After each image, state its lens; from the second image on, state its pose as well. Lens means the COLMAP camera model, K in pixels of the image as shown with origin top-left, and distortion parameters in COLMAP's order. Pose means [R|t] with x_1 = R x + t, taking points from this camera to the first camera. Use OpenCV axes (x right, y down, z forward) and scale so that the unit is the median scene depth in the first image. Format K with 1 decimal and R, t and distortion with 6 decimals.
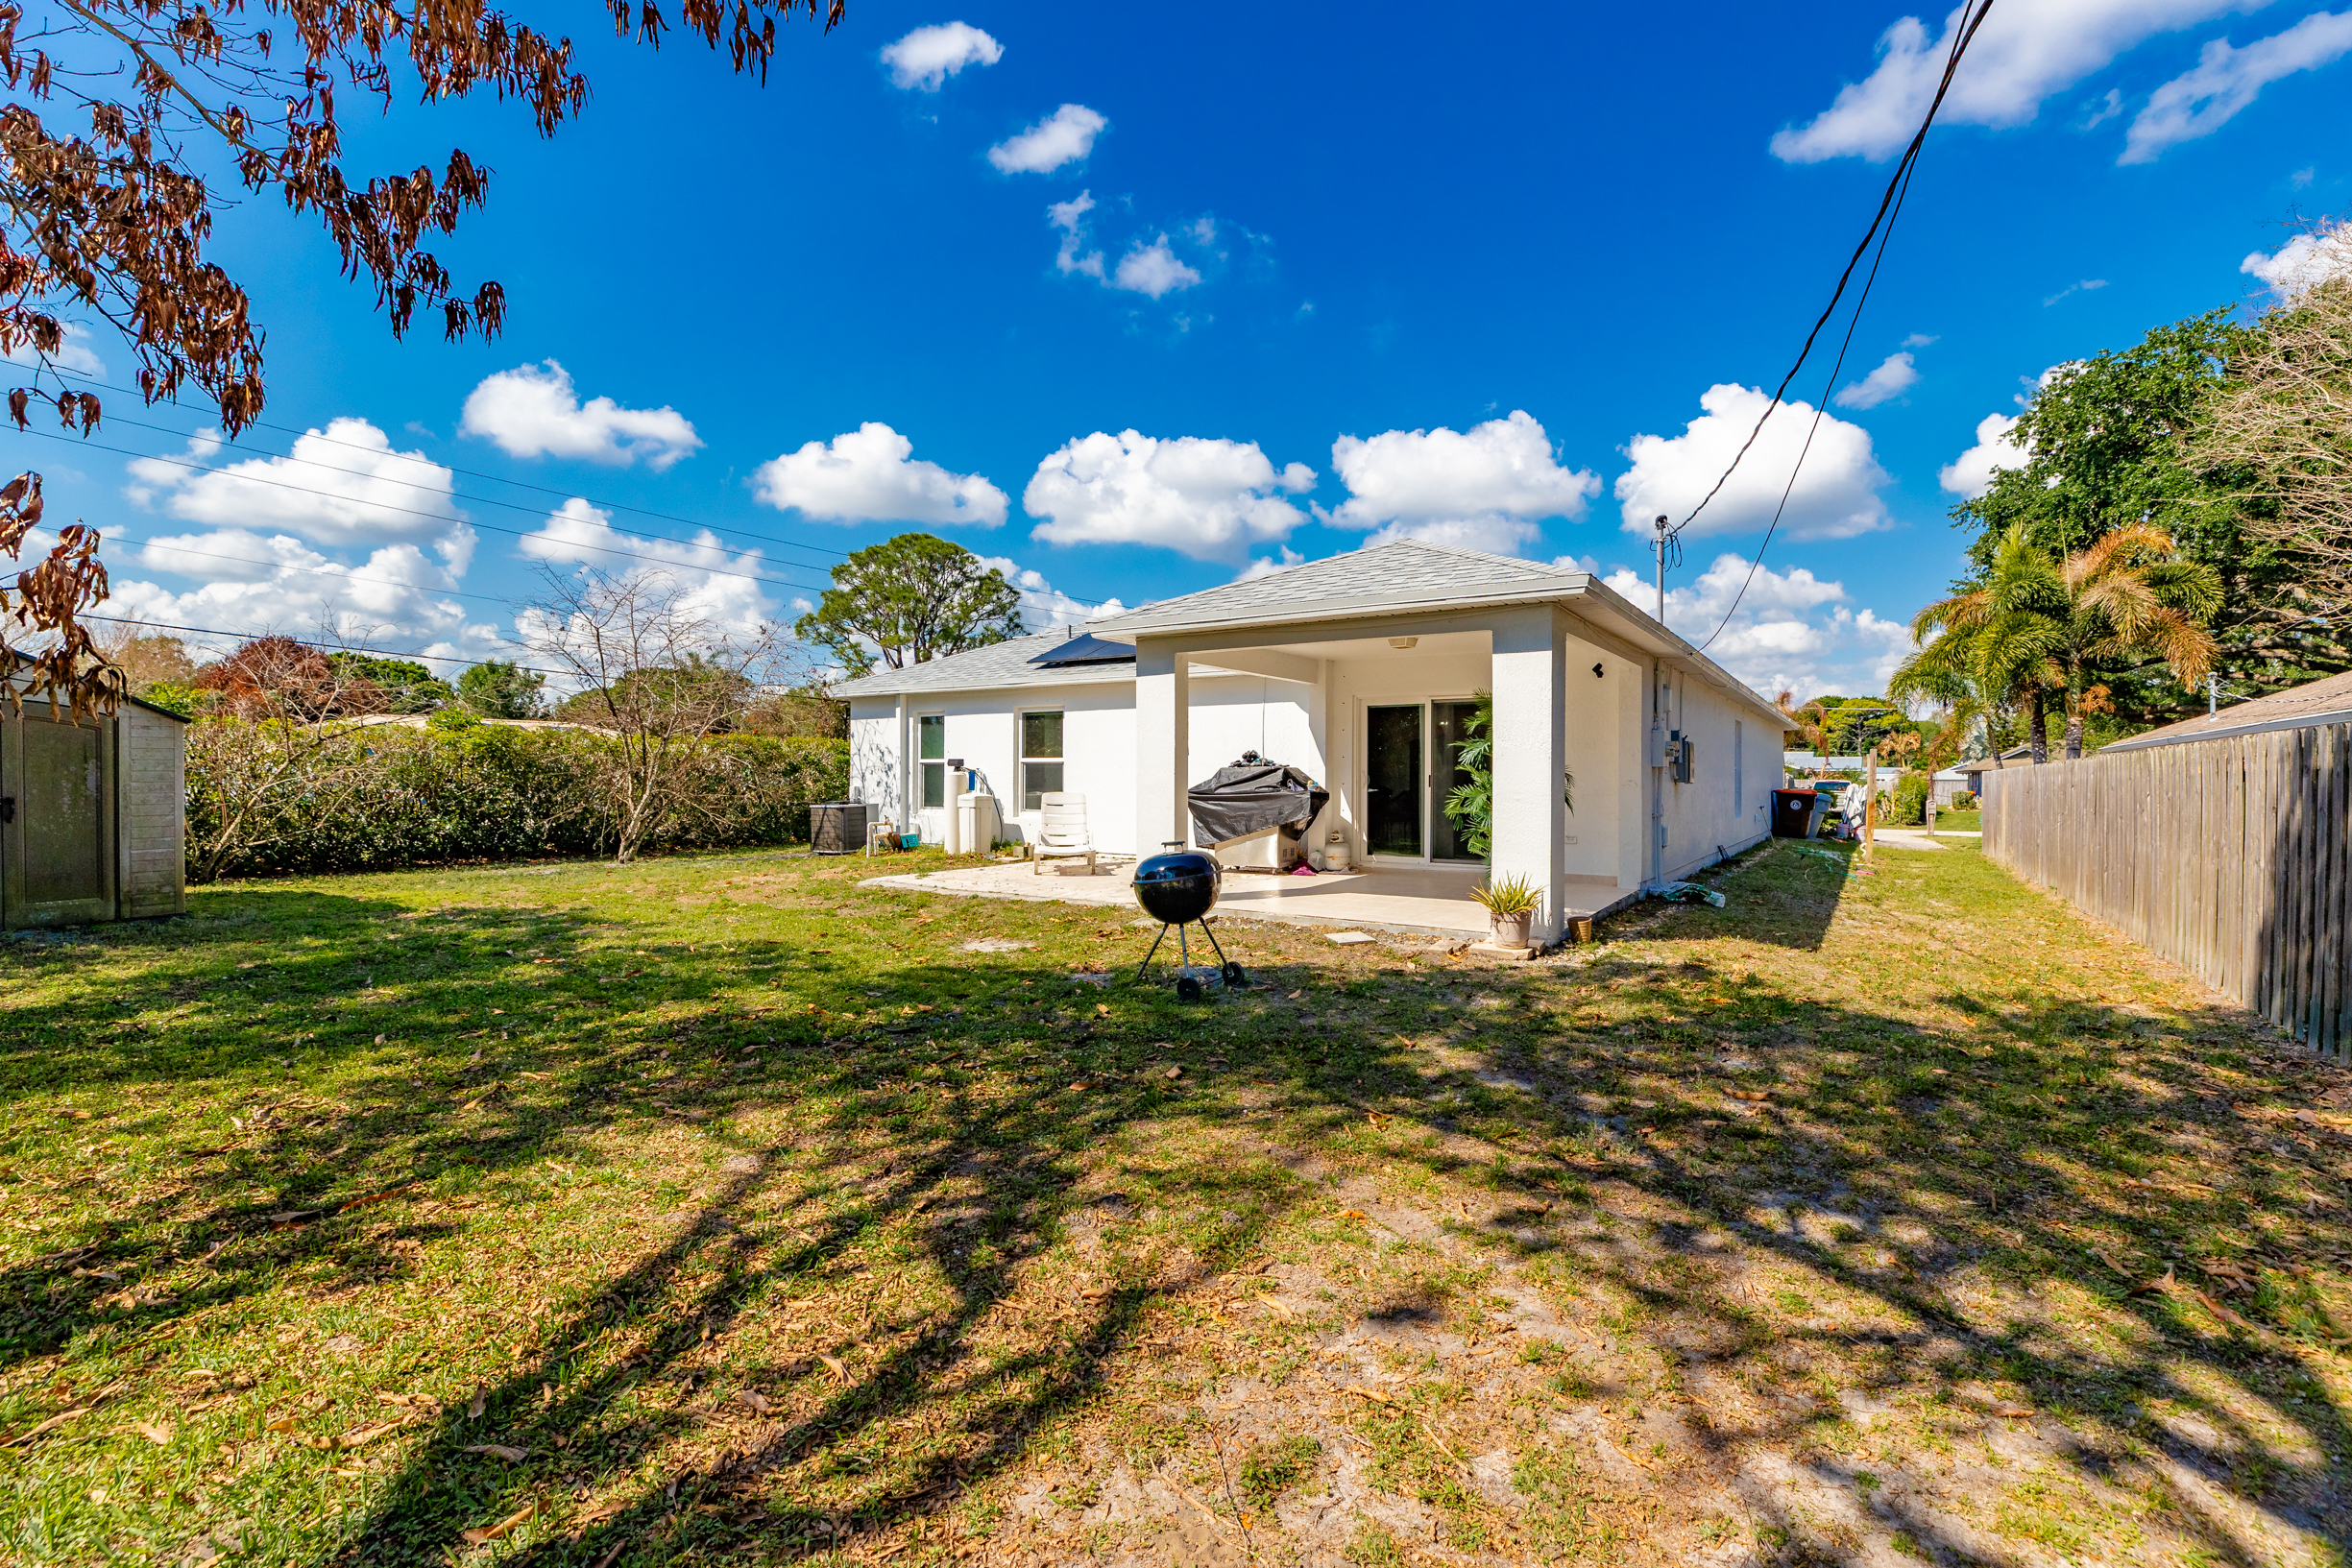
lens RADIAL K [[1050.3, 0, 1184.5], [0, 1050.3, 776.6], [0, 0, 1]] dist [0.002968, 0.000373]
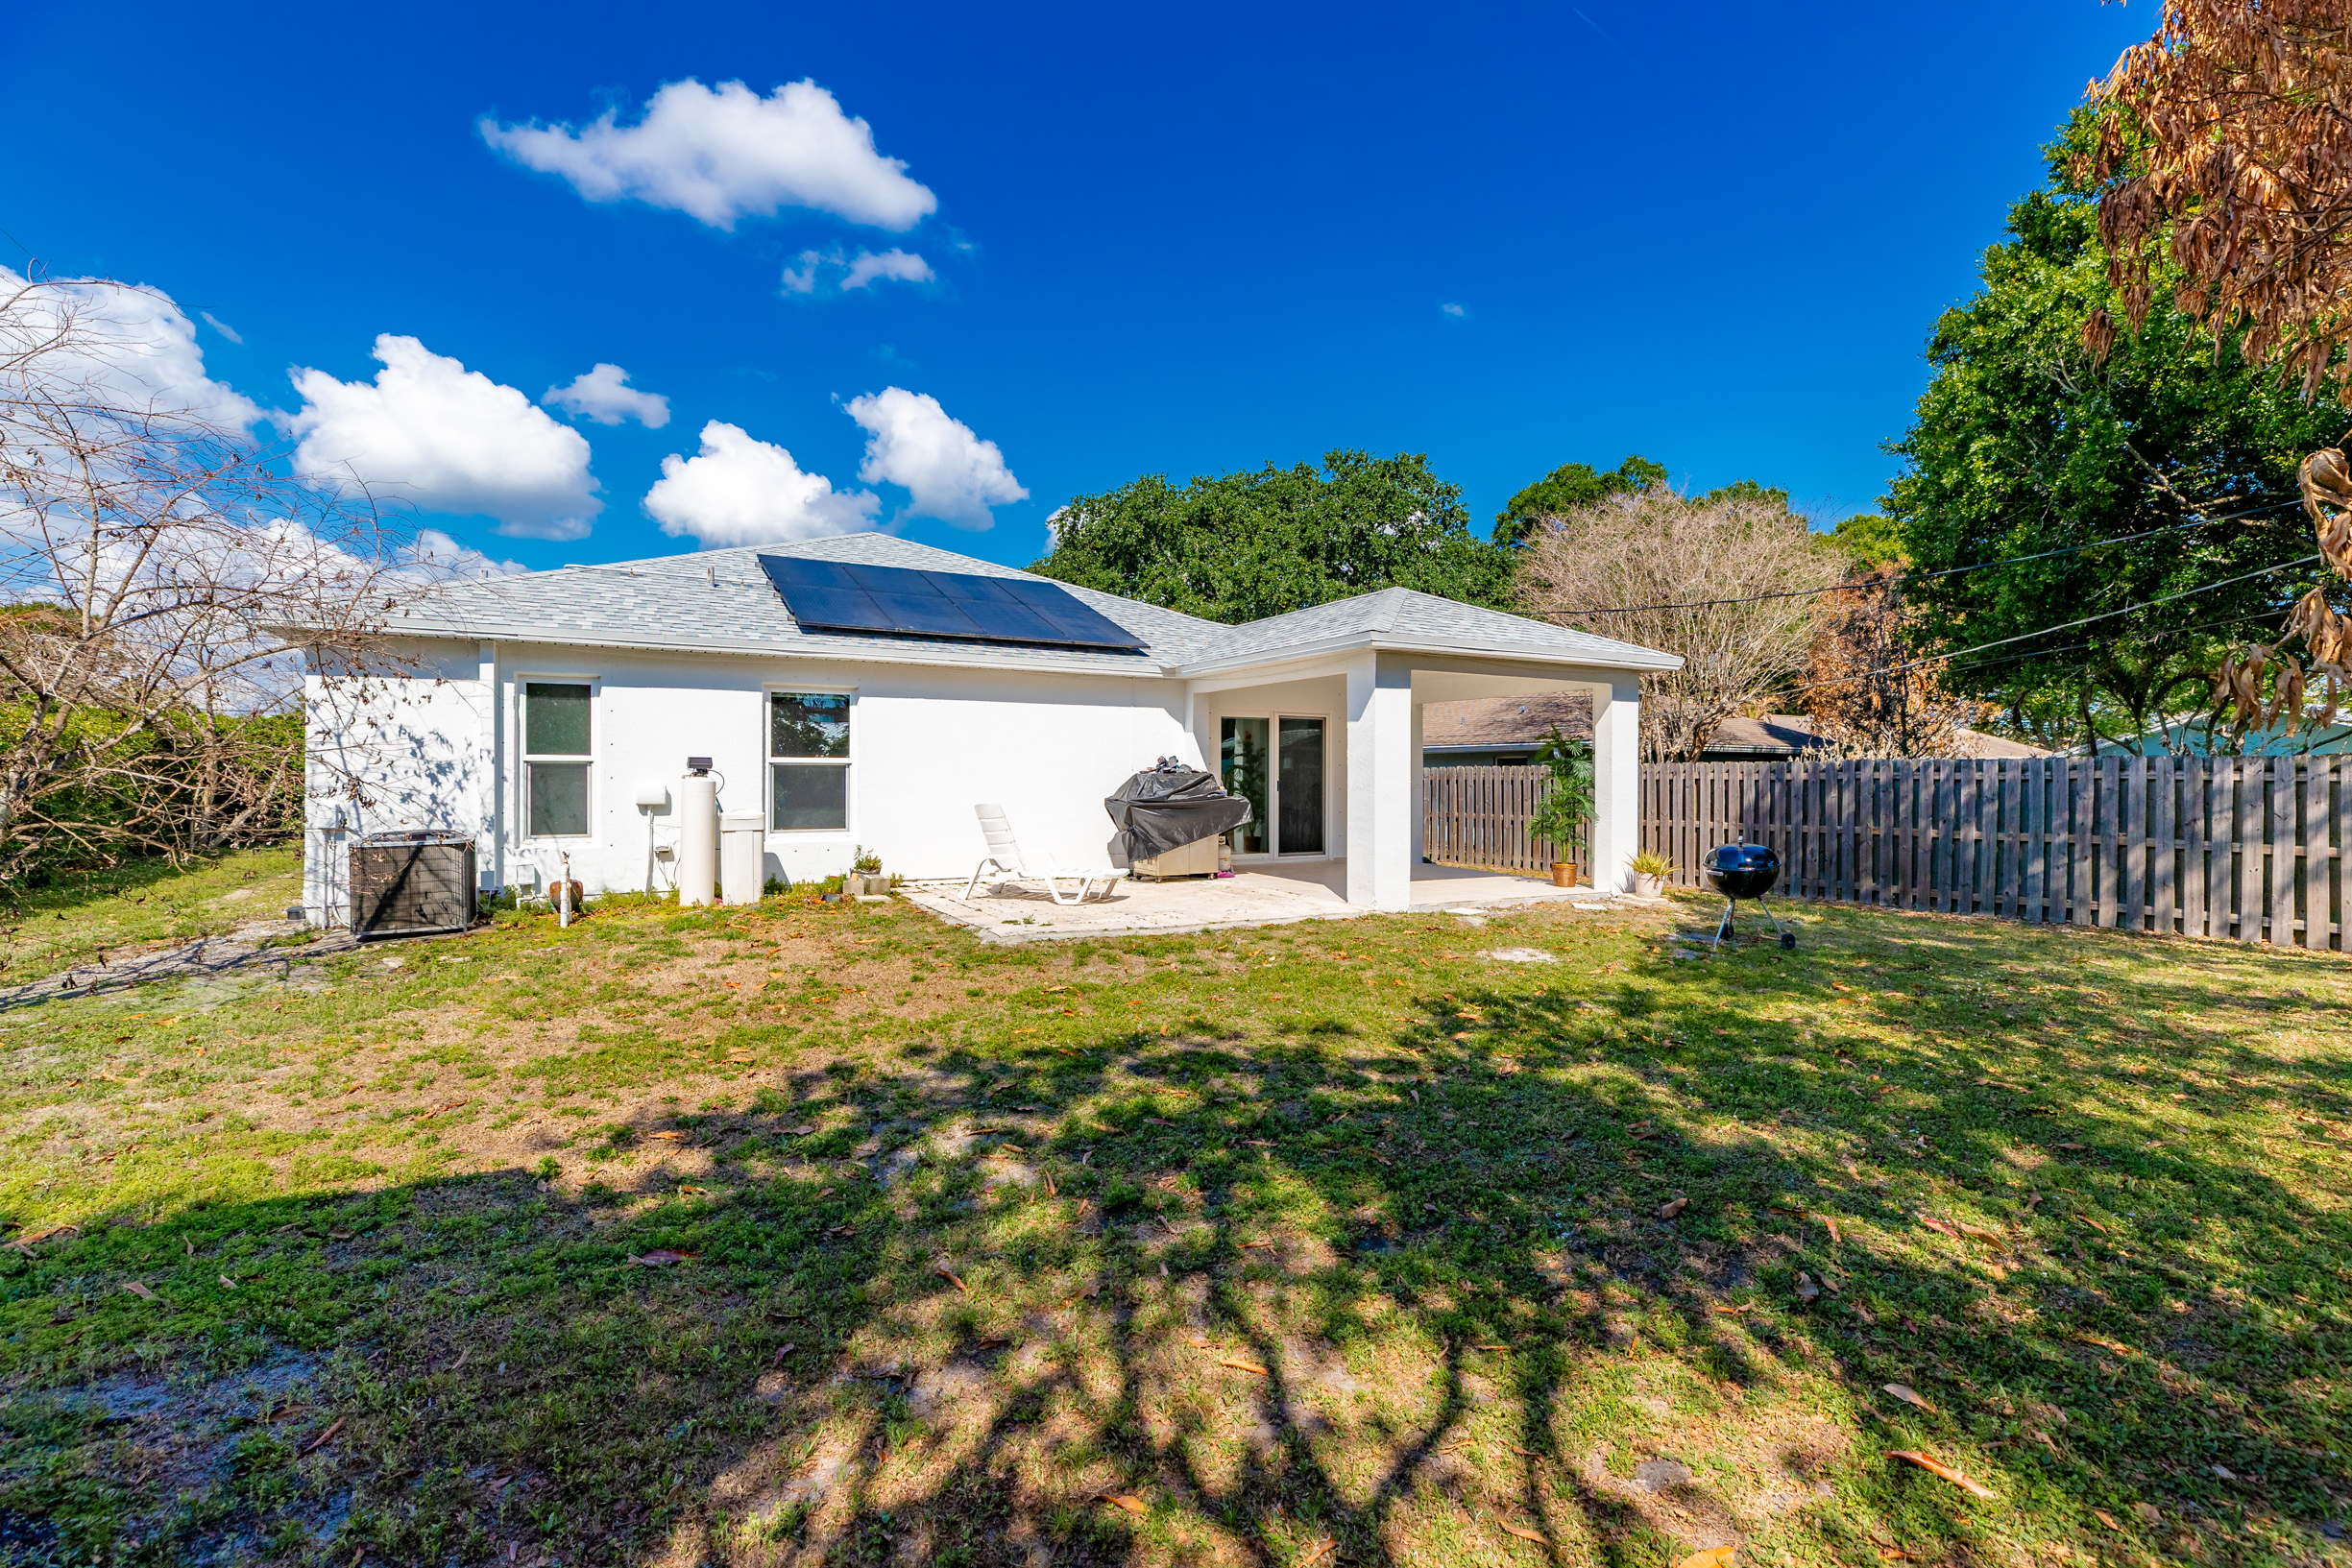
lens RADIAL K [[1050.3, 0, 1174.6], [0, 1050.3, 776.1], [0, 0, 1]] dist [0.002968, 0.000373]
pose [[0.446648, -0.001027, 0.894709, -1.098441], [0.000900, 0.999999, 0.000698, -0.008587], [-0.894709, 0.000493, 0.446648, 0.737064]]
